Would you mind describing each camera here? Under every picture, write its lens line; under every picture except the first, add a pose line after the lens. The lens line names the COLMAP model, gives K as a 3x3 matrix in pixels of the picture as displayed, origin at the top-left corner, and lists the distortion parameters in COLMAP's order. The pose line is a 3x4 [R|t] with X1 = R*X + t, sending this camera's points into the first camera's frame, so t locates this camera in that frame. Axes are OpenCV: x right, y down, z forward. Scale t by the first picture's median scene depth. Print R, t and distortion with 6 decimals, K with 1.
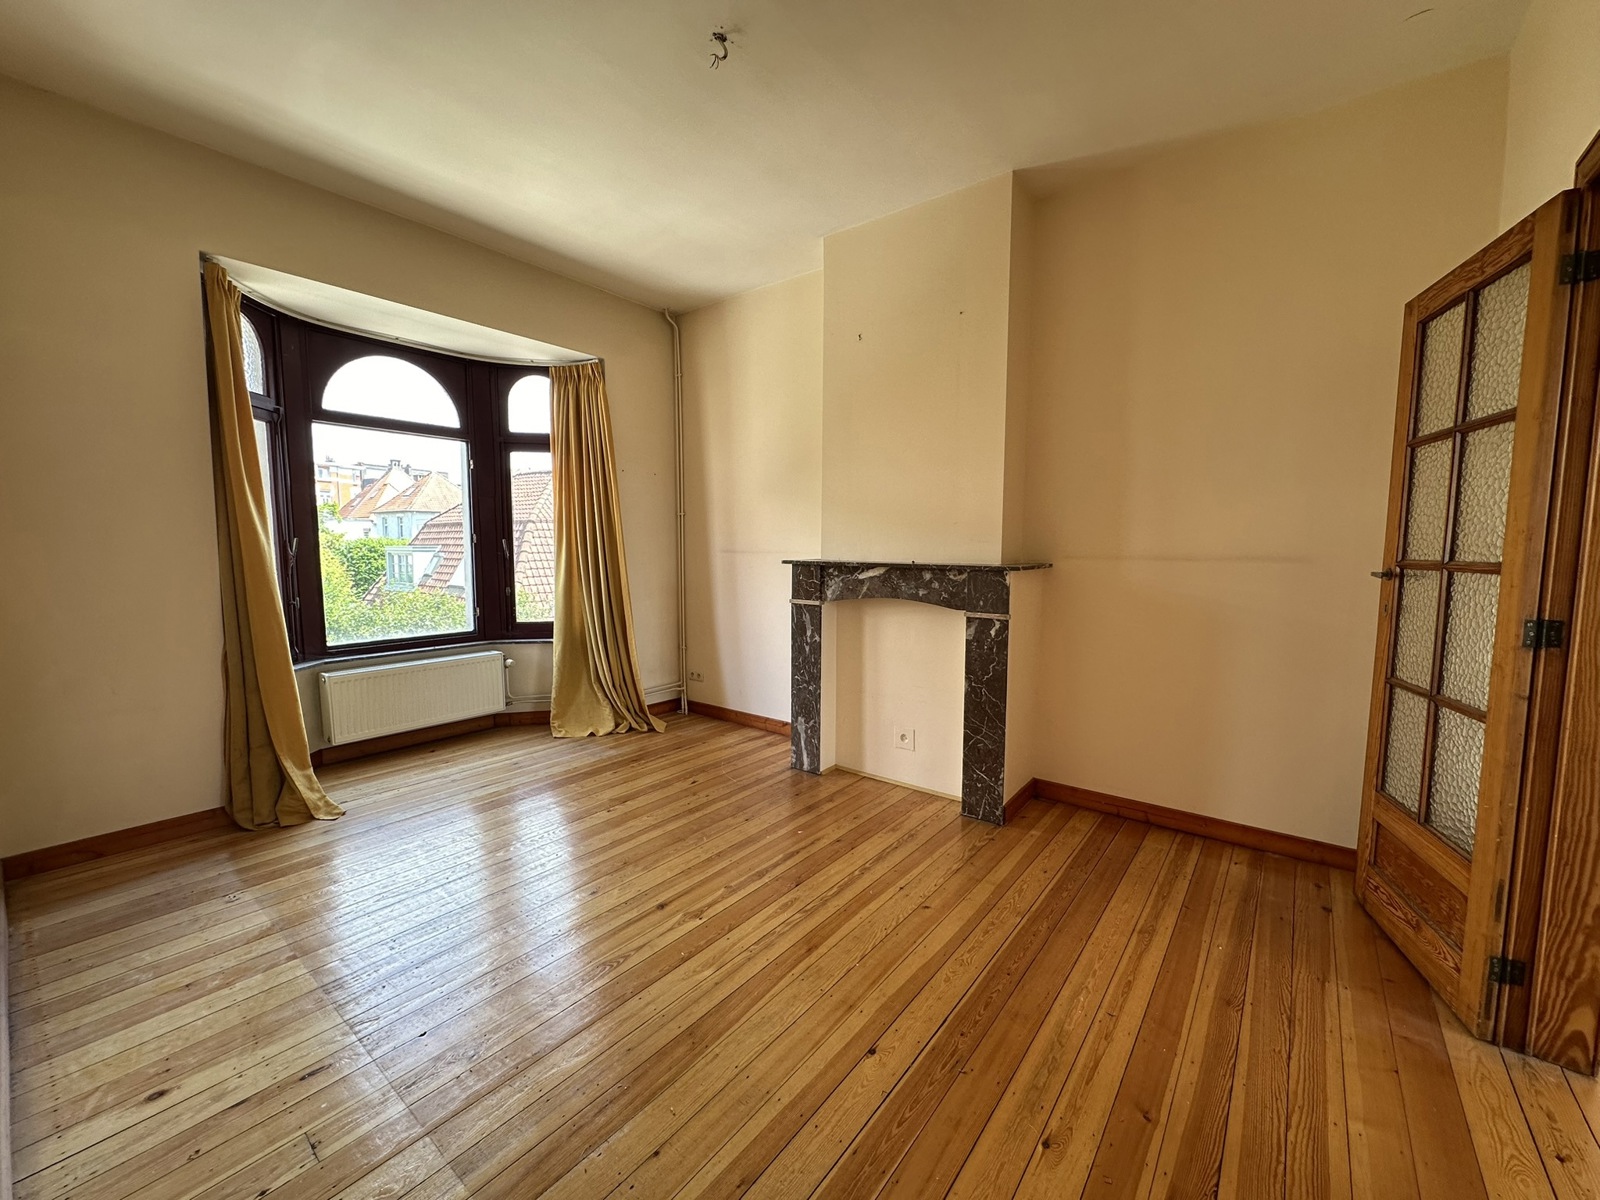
lens RADIAL K [[635.8, 0, 797.3], [0, 635.8, 612.1], [0, 0, 1]] dist [-0.003386, 0.001105]
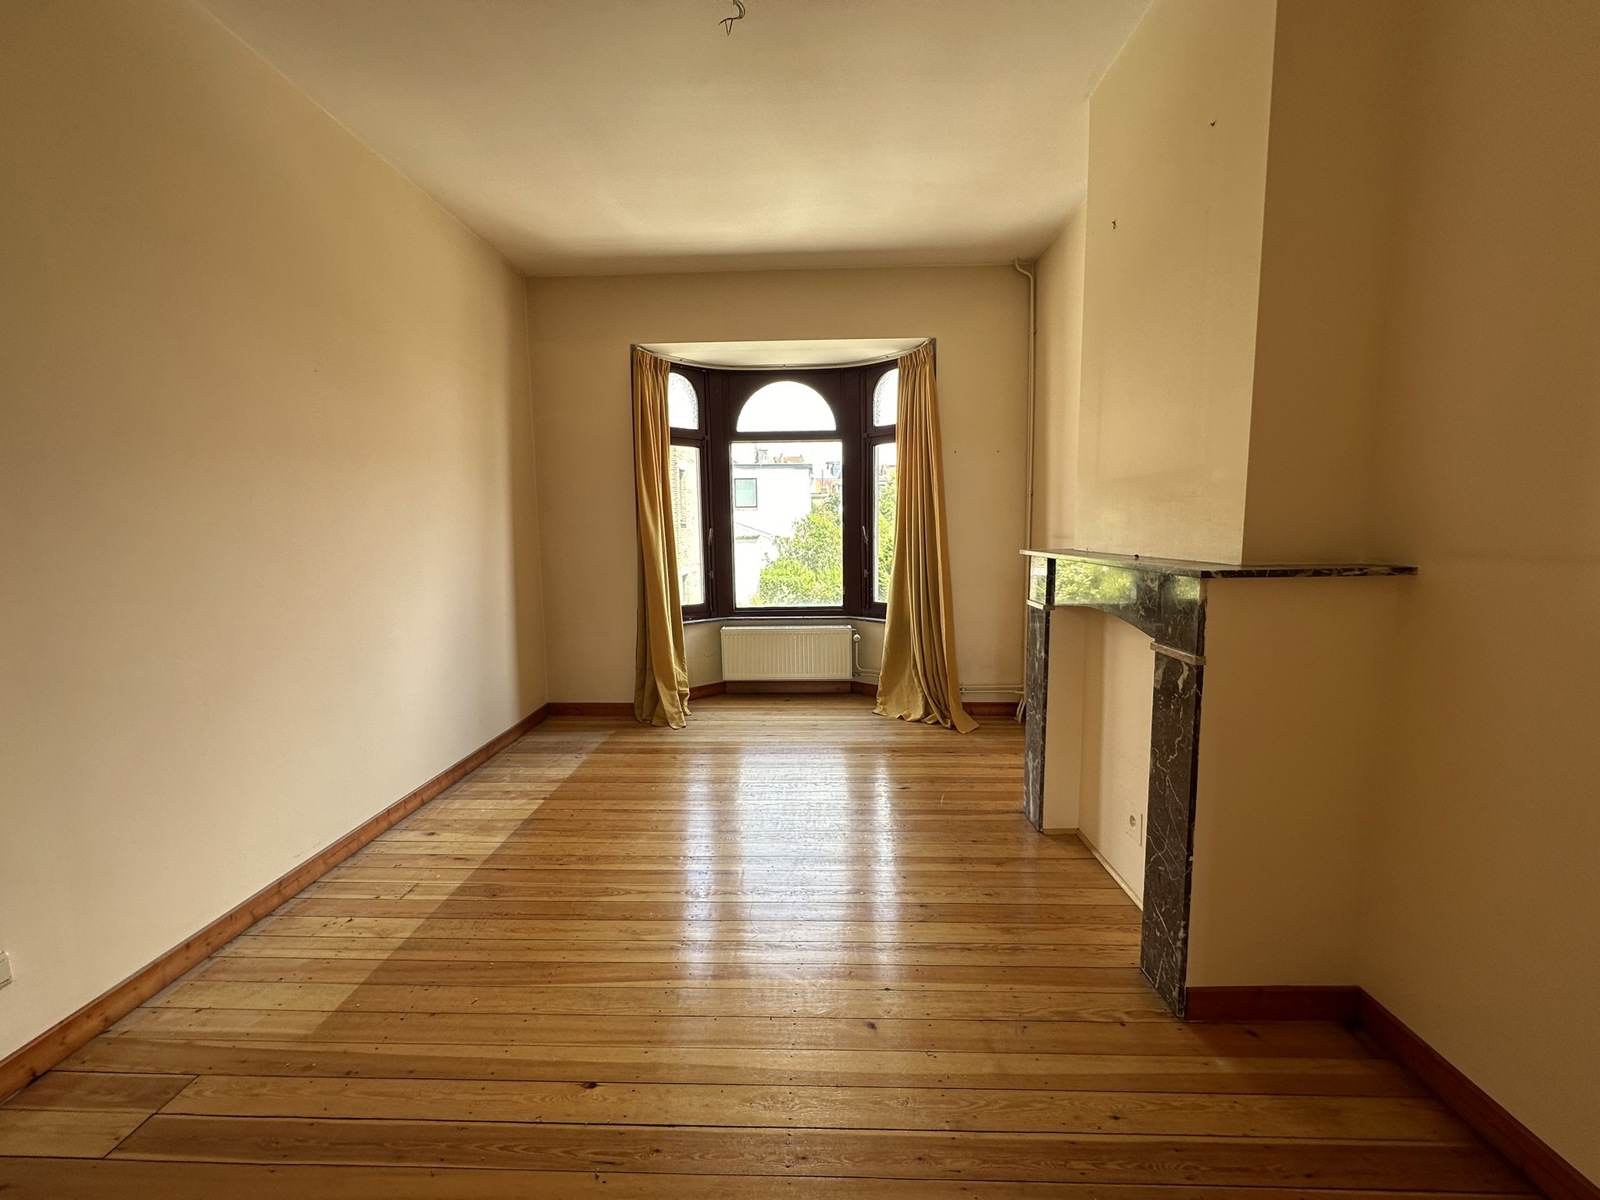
lens RADIAL K [[635.8, 0, 805.9], [0, 635.8, 610.9], [0, 0, 1]] dist [-0.003386, 0.001105]
pose [[0.594209, 0.092649, -0.798956, 0.420002], [-0.069240, 0.995548, 0.063951, -0.034930], [0.801325, 0.017319, 0.597979, 0.291388]]
